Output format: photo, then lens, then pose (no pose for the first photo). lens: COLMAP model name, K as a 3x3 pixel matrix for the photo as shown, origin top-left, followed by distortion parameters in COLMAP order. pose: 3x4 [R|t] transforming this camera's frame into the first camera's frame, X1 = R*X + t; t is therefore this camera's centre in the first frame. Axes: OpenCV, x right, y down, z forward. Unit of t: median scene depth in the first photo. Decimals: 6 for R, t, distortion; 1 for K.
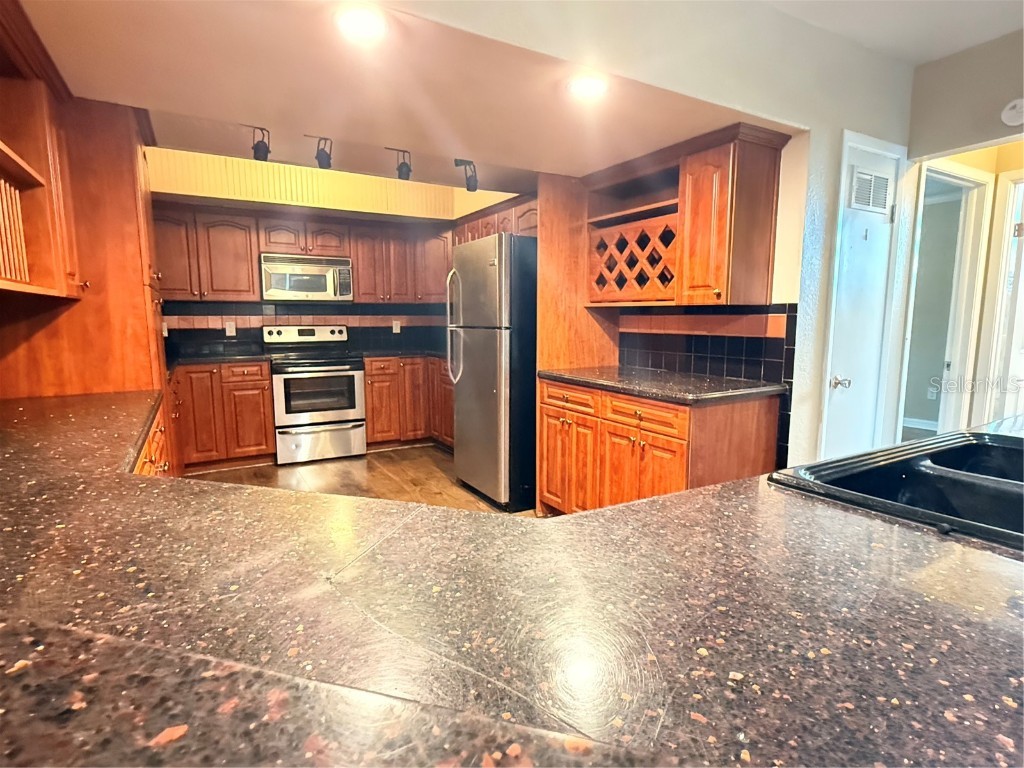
lens RADIAL K [[544.7, 0, 512.7], [0, 544.7, 385.5], [0, 0, 1]] dist [-0.000576, 0.001728]
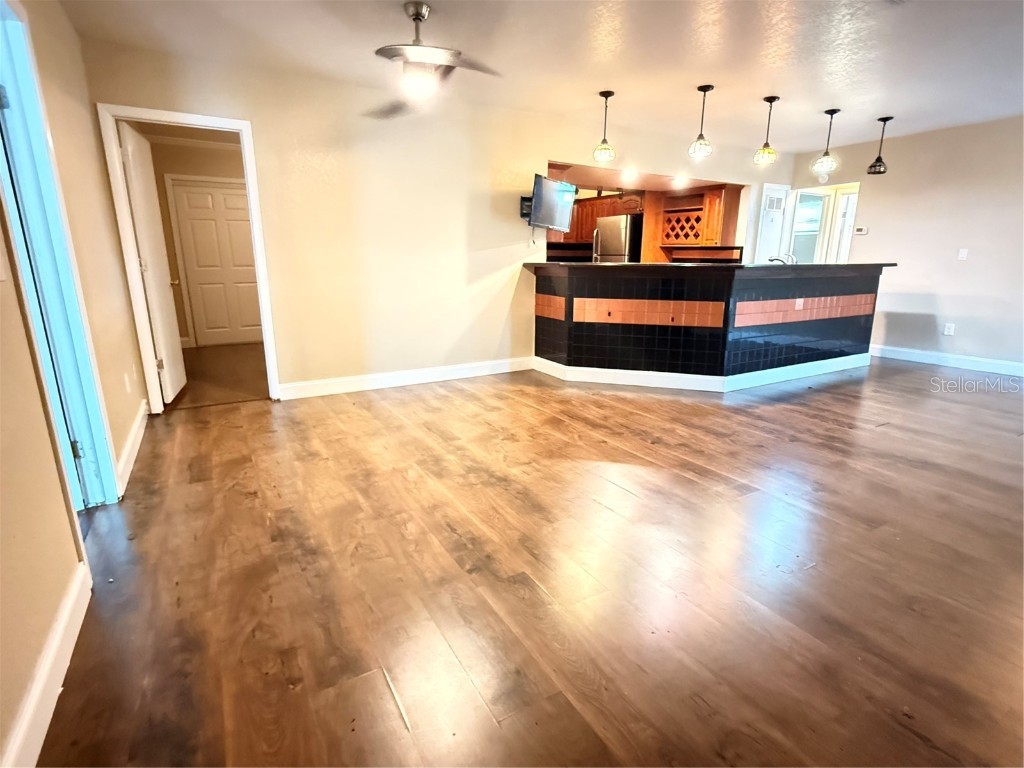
lens RADIAL K [[518.1, 0, 518.4], [0, 518.1, 386.2], [0, 0, 1]] dist [0.000312, -0.000184]
pose [[0.999921, 0.006804, 0.010572, -0.520938], [-0.008062, 0.992260, 0.123919, 0.191655], [-0.009647, -0.123995, 0.992236, -1.357210]]
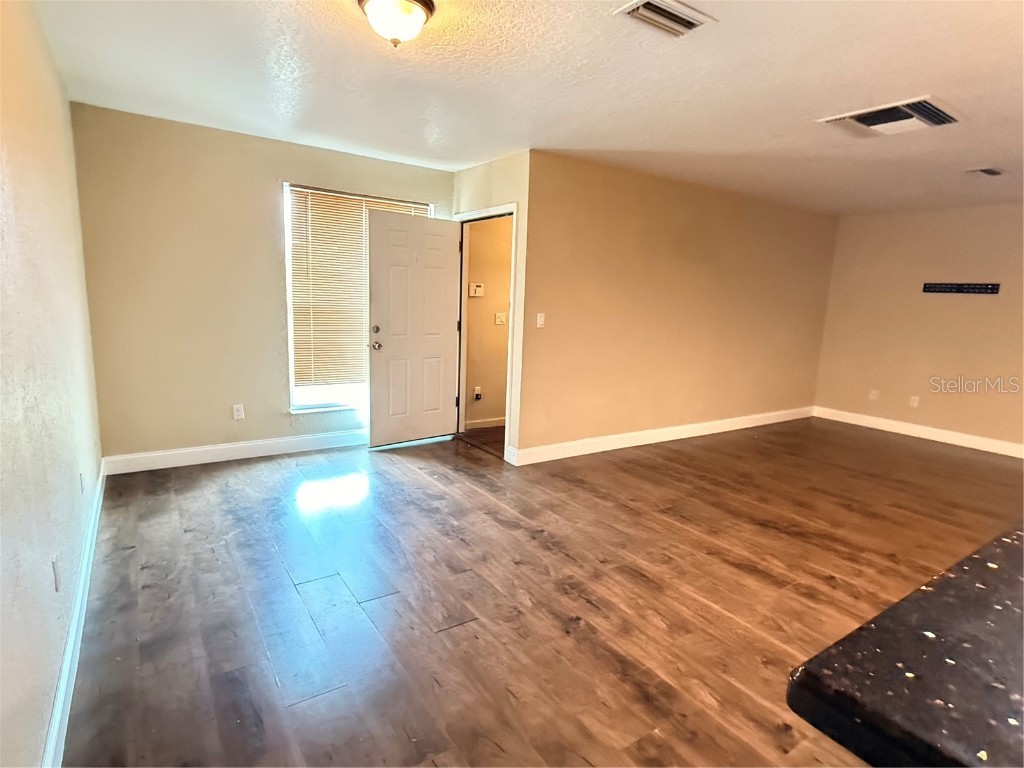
lens RADIAL K [[544.7, 0, 514.4], [0, 544.7, 382.8], [0, 0, 1]] dist [-0.000576, 0.001728]
pose [[-0.996513, -0.023176, -0.080153, 0.790426], [-0.044934, 0.958511, 0.281493, -0.112882], [0.070304, 0.284113, -0.956210, 0.438014]]
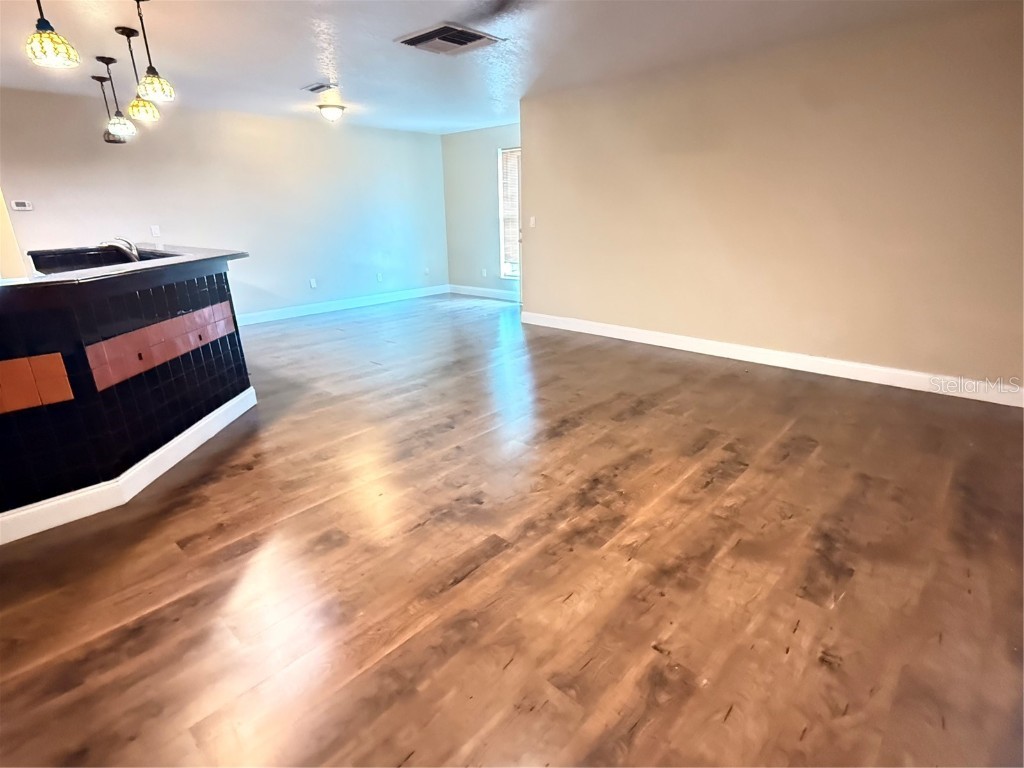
lens RADIAL K [[518.1, 0, 510.5], [0, 518.1, 388.0], [0, 0, 1]] dist [0.000312, -0.000184]
pose [[-0.291433, -0.298018, 0.908984, -1.192428], [0.138576, 0.927056, 0.348373, 0.009975], [-0.946501, 0.227491, -0.228876, -0.259814]]
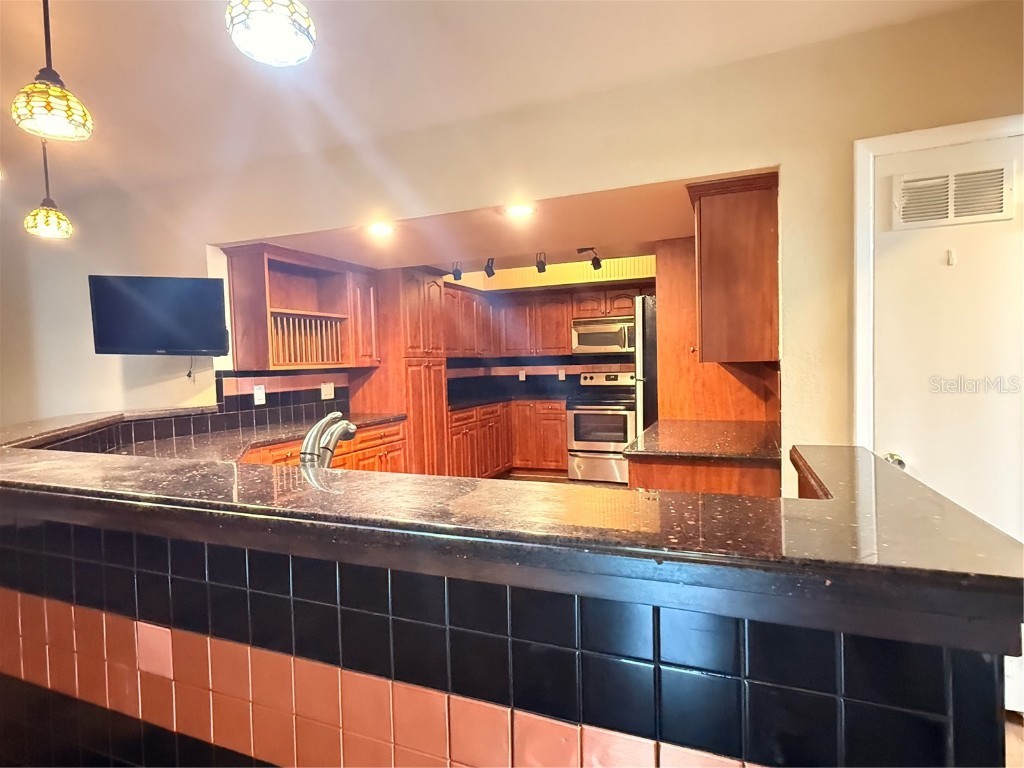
lens RADIAL K [[544.7, 0, 512.8], [0, 544.7, 387.5], [0, 0, 1]] dist [-0.000576, 0.001728]
pose [[0.603911, 0.024409, -0.796678, 0.729275], [-0.073944, 0.996936, -0.025508, -0.042122], [0.793614, 0.074314, 0.603865, 0.118931]]
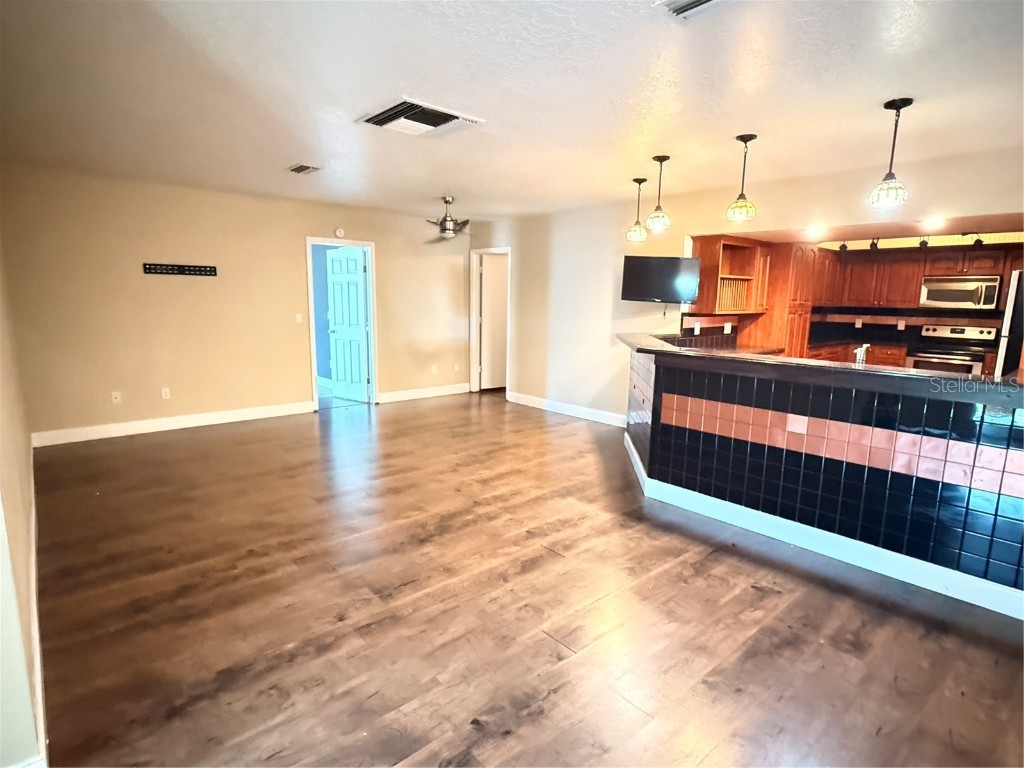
lens RADIAL K [[544.7, 0, 515.0], [0, 544.7, 384.0], [0, 0, 1]] dist [-0.000576, 0.001728]
pose [[0.198871, 0.161769, -0.966582, 1.147645], [-0.137880, 0.981091, 0.135829, 0.000718], [0.970278, 0.106259, 0.217416, -0.554606]]
